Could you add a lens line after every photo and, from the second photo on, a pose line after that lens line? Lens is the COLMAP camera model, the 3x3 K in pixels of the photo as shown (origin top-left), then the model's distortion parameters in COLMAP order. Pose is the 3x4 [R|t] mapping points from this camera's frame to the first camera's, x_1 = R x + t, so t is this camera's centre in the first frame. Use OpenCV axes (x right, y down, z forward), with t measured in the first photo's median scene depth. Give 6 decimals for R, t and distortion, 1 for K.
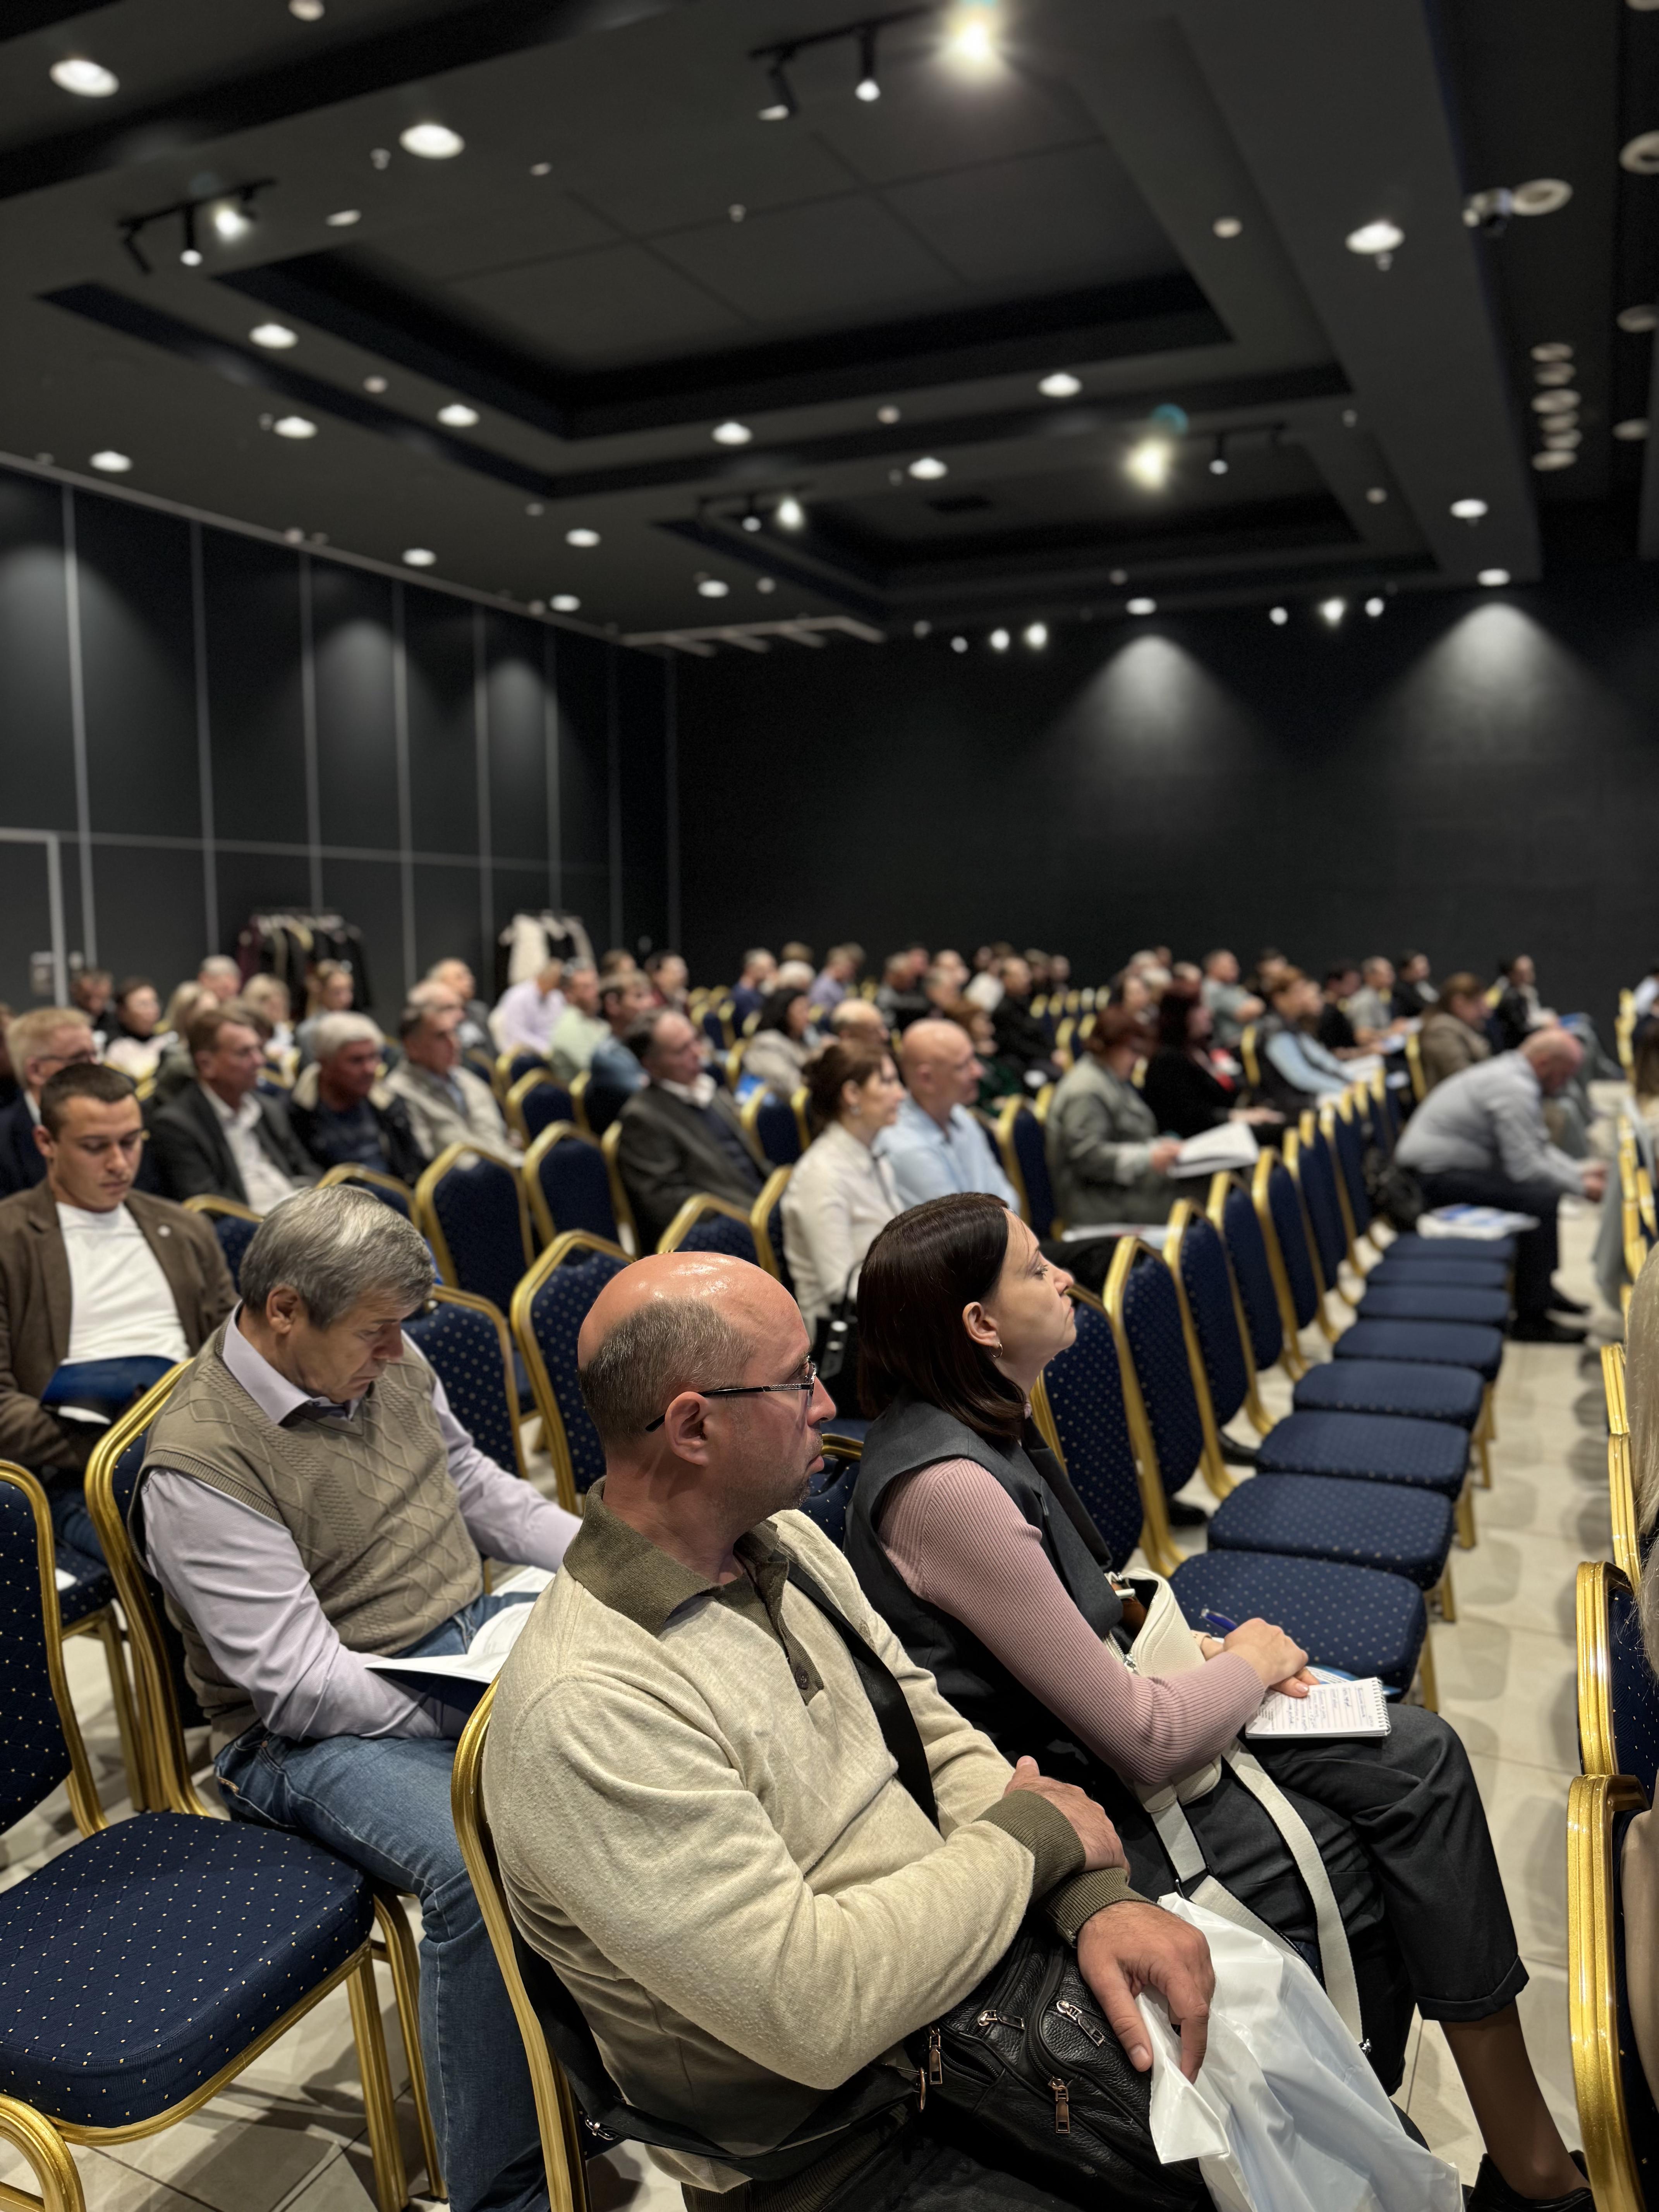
lens RADIAL K [[1552.3, 0, 827.2], [0, 1552.3, 1120.0], [0, 0, 1]] dist [0.060959, -0.064991]
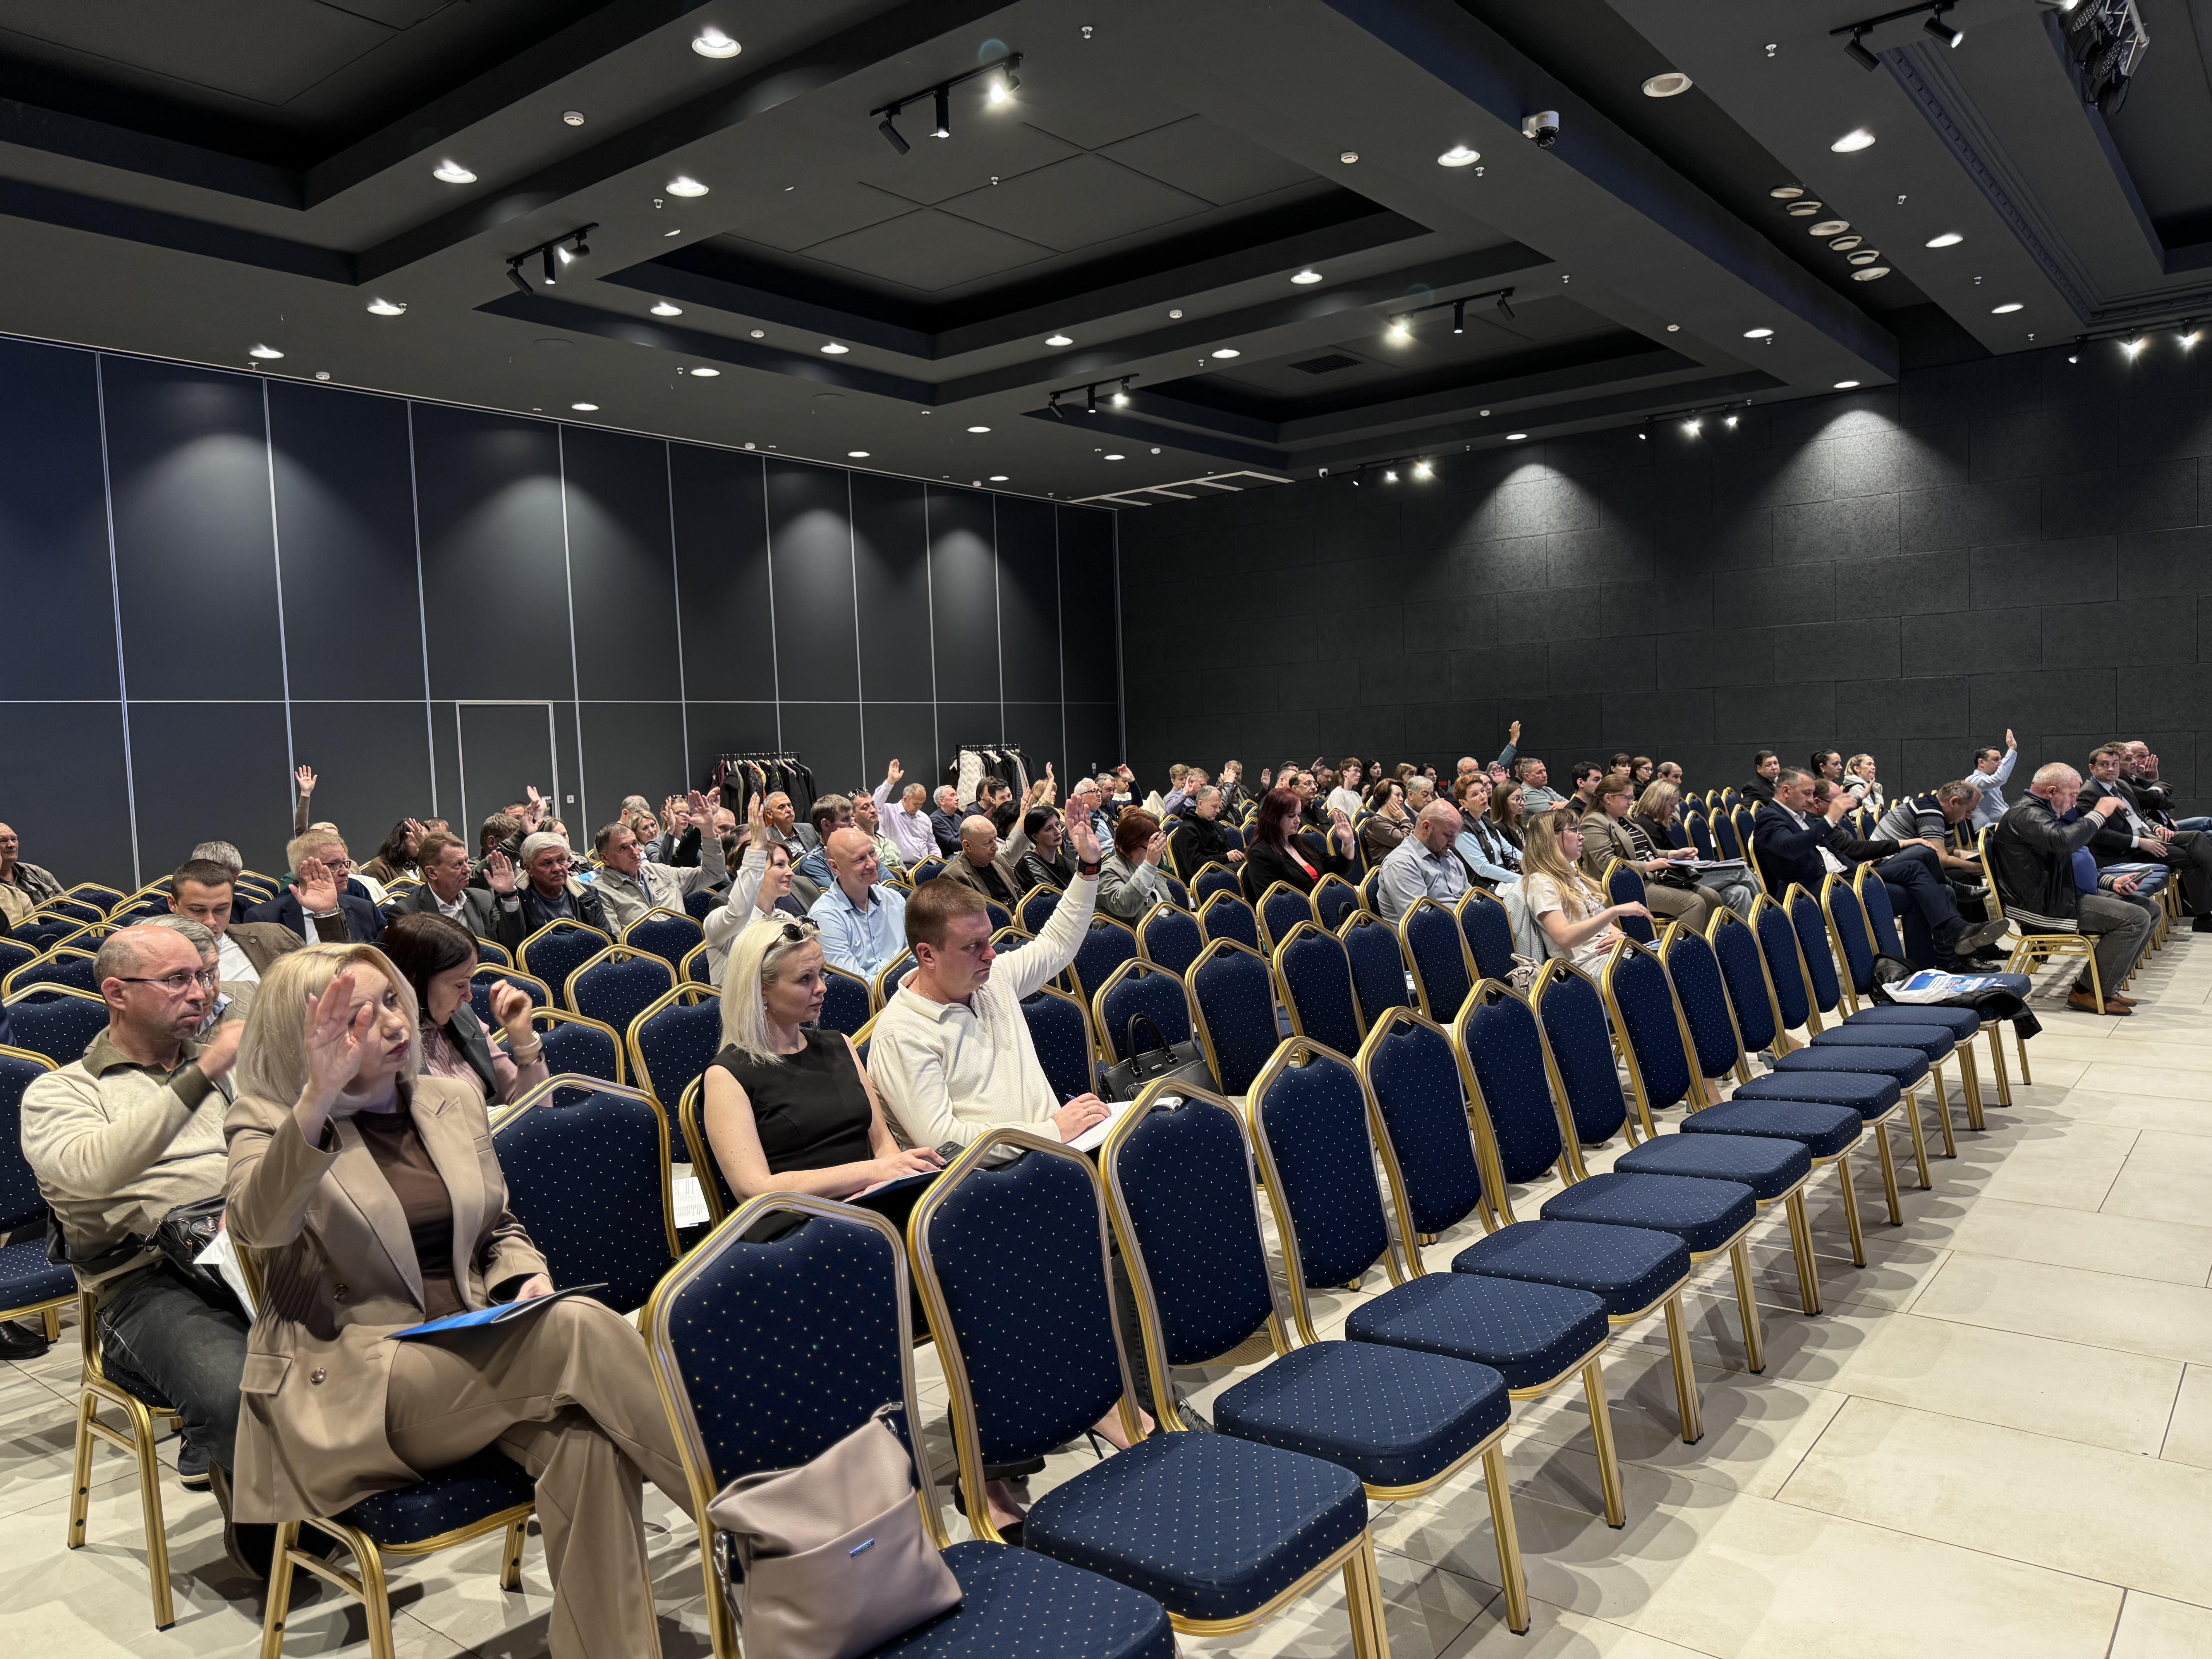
lens RADIAL K [[1552.3, 0, 1113.9], [0, 1552.3, 847.5], [0, 0, 1]] dist [0.060959, -0.064991]
pose [[0.975029, -0.023162, -0.220866, 0.199851], [0.010214, 0.998171, -0.059587, 0.014297], [0.221842, 0.055843, 0.973482, -0.102631]]
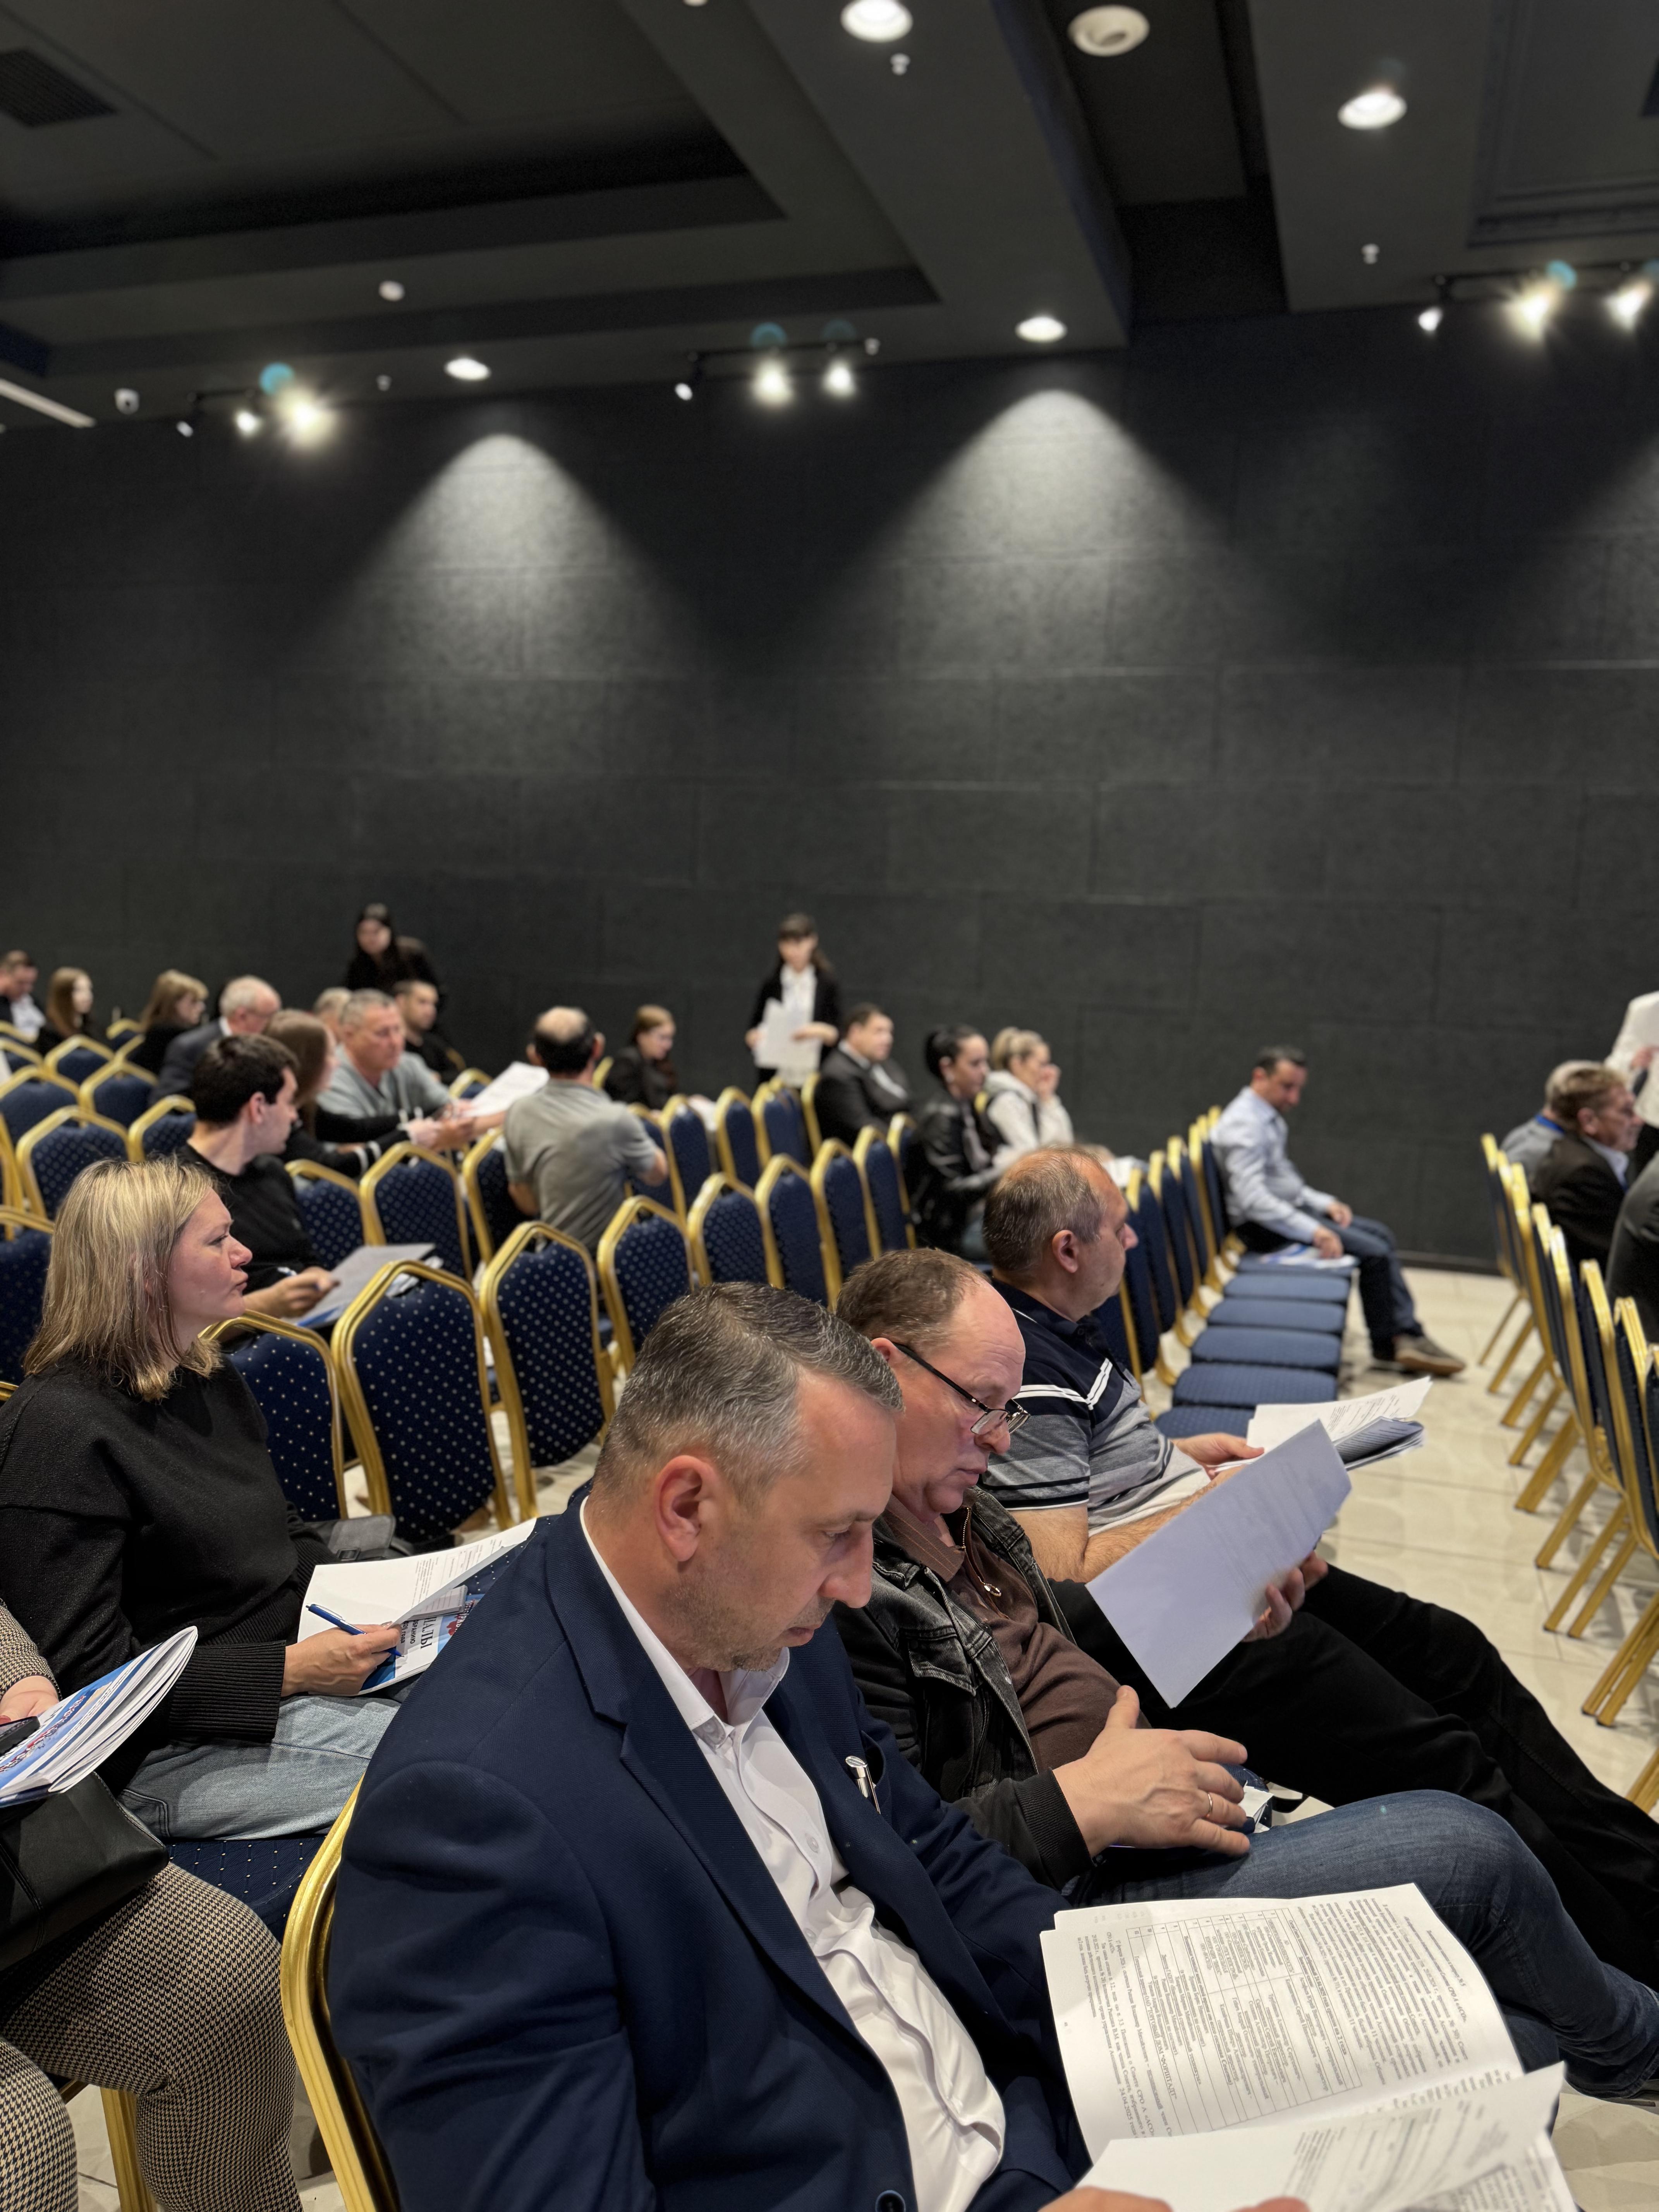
lens RADIAL K [[1552.3, 0, 808.3], [0, 1552.3, 1108.0], [0, 0, 1]] dist [0.060959, -0.064991]
pose [[0.993223, 0.037495, 0.110006, 0.334089], [-0.035577, 0.999180, -0.019343, -0.071999], [-0.110641, 0.015299, 0.993743, 0.539602]]
